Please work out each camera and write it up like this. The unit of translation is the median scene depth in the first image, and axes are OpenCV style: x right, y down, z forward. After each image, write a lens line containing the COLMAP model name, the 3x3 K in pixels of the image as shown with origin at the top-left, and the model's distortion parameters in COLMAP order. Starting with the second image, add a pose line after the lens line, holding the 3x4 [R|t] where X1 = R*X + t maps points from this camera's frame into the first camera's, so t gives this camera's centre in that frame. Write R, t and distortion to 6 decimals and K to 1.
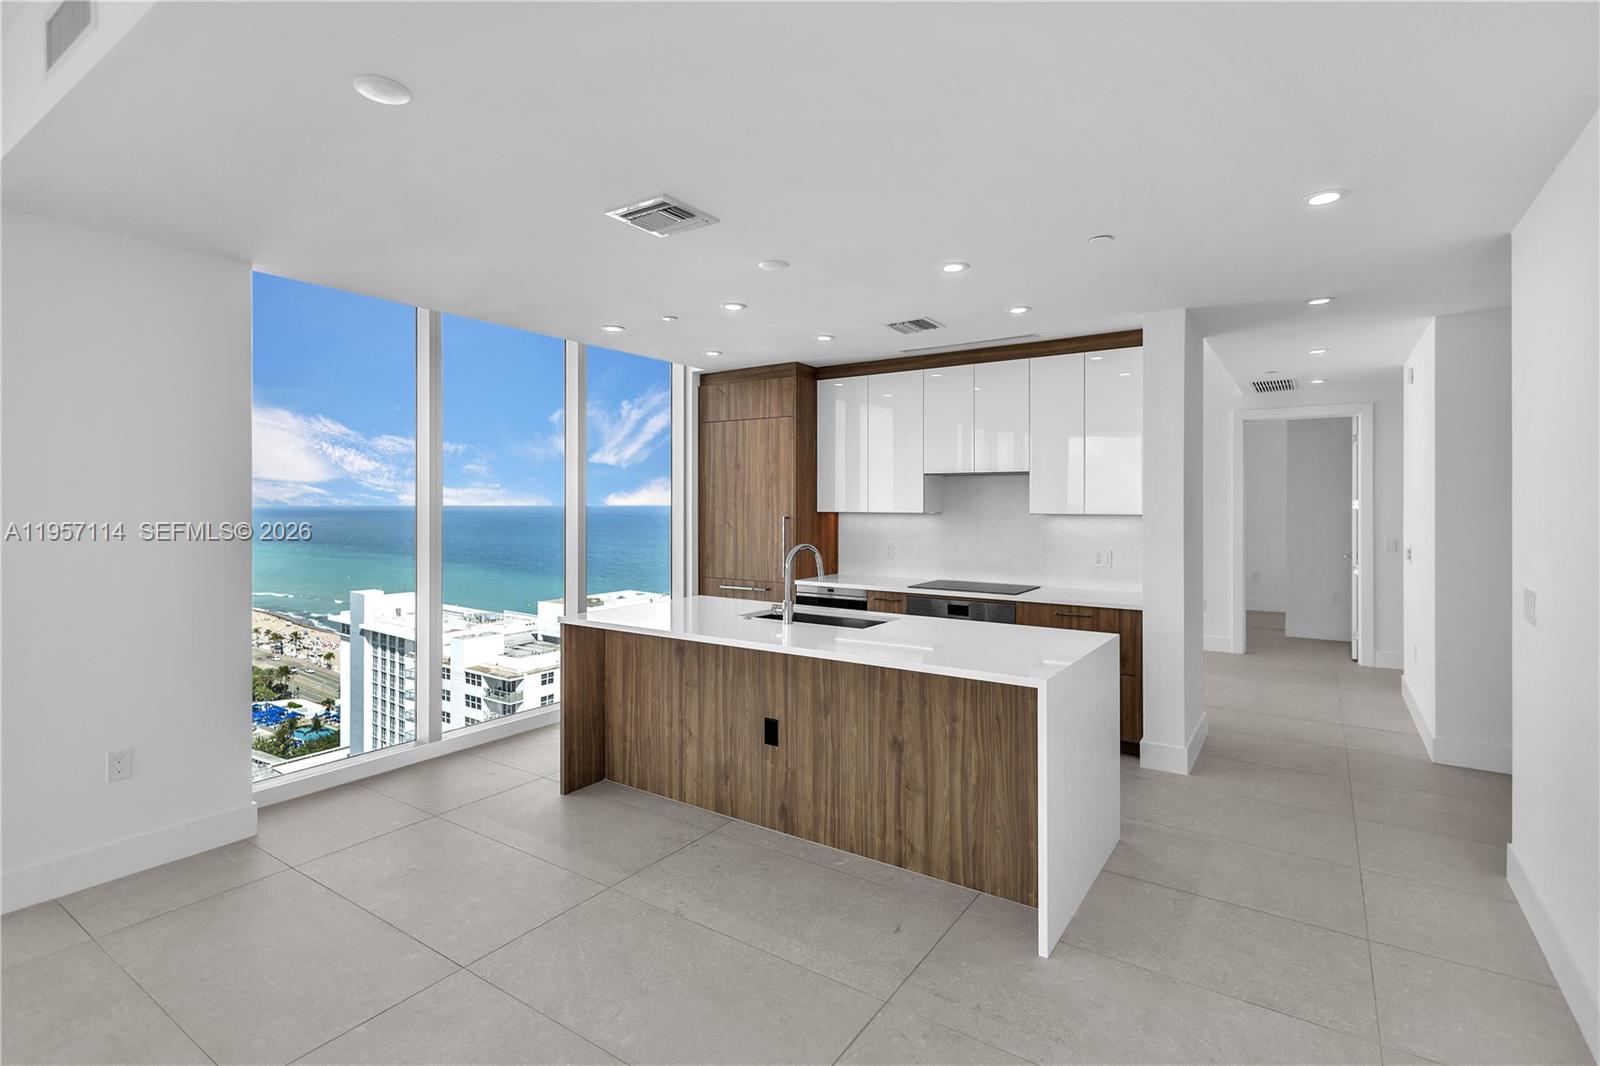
lens RADIAL K [[764.5, 0, 817.8], [0, 764.5, 493.6], [0, 0, 1]] dist [0.002227, 0.000107]
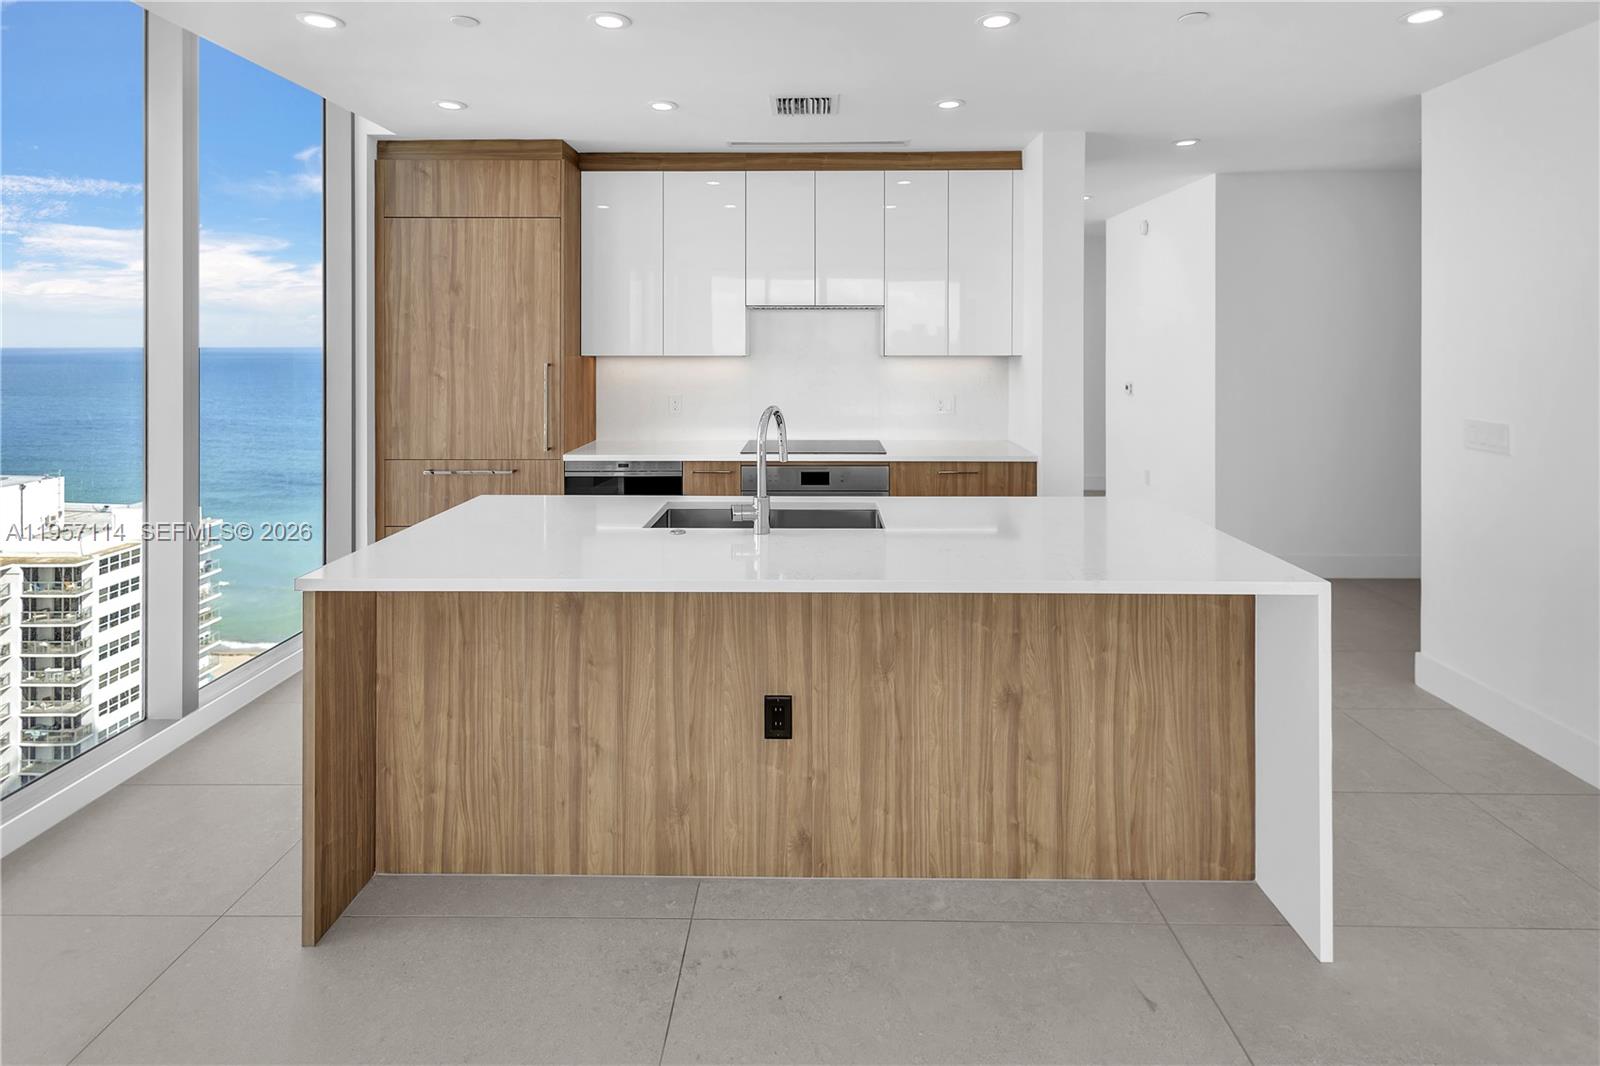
lens RADIAL K [[783.2, 0, 807.7], [0, 783.2, 343.2], [0, 0, 1]] dist [0.003222, 0.000125]
pose [[0.836786, 0.000976, 0.547529, -0.335426], [-0.006316, 0.999949, 0.007869, 0.007716], [-0.547494, -0.010043, 0.836750, 0.409778]]
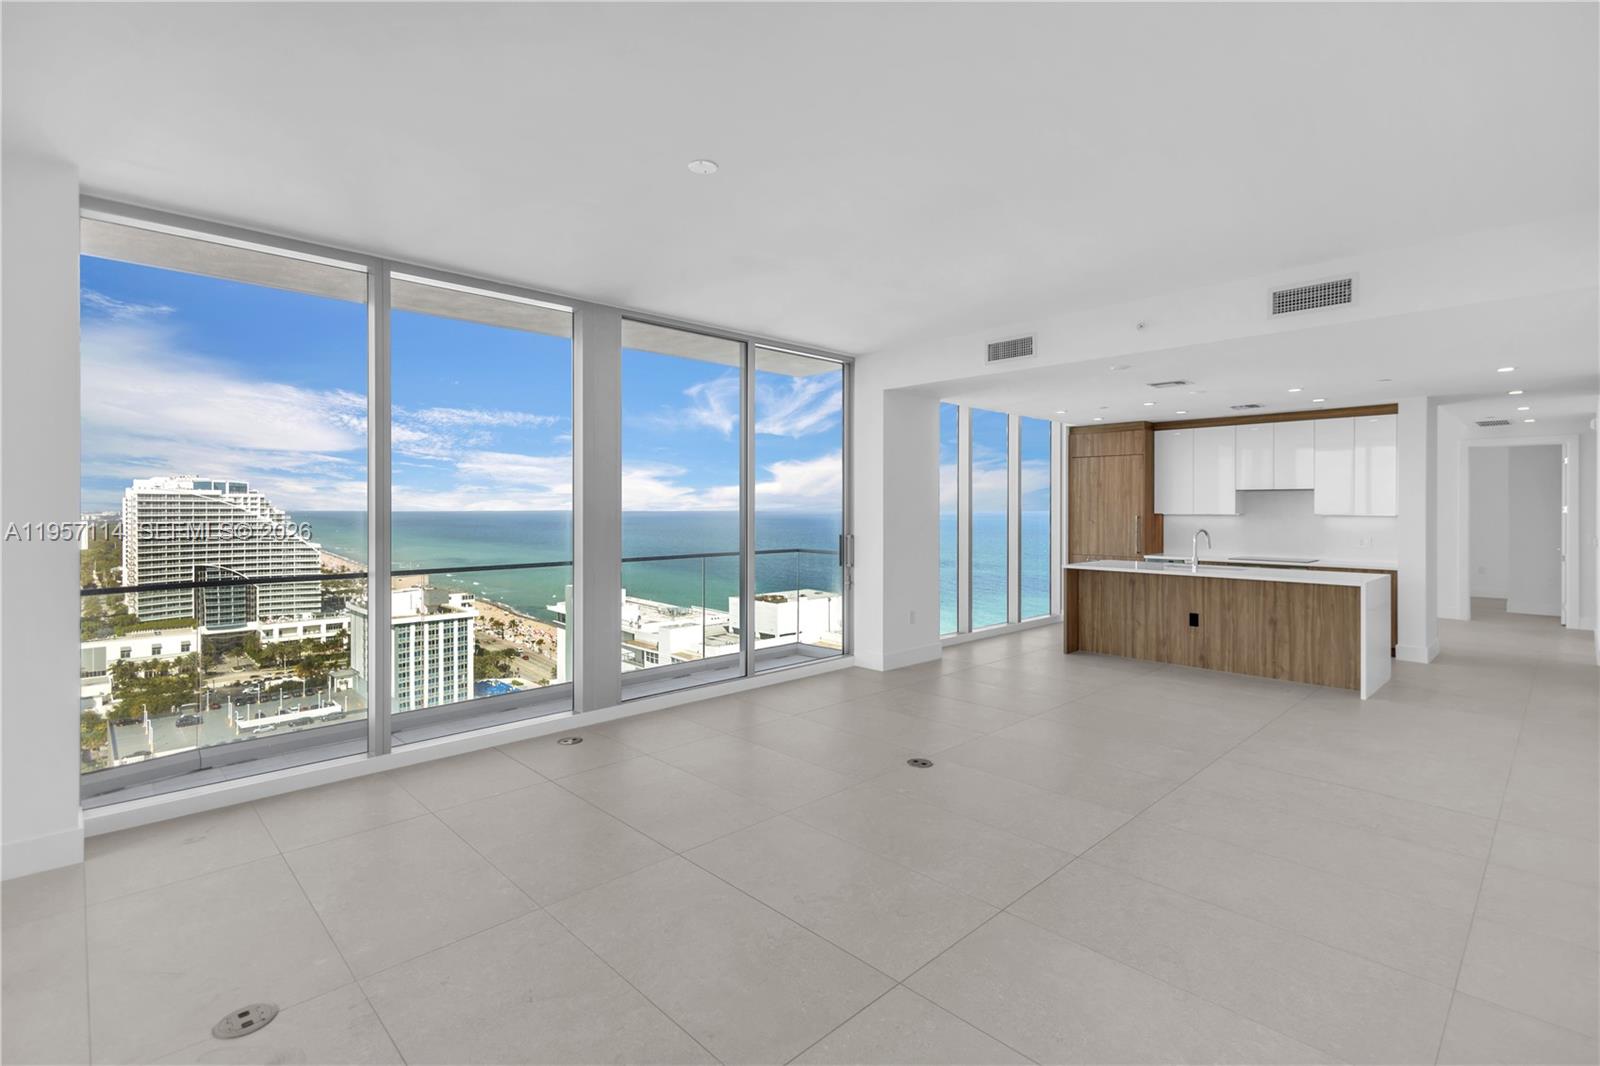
lens RADIAL K [[756.8, 0, 806.0], [0, 756.8, 506.1], [0, 0, 1]] dist [0.007103, 0.000180]
pose [[0.977418, 0.000403, -0.211315, -0.564801], [0.001461, 0.999961, 0.008661, -0.009530], [0.211311, -0.008774, 0.977380, -1.045660]]
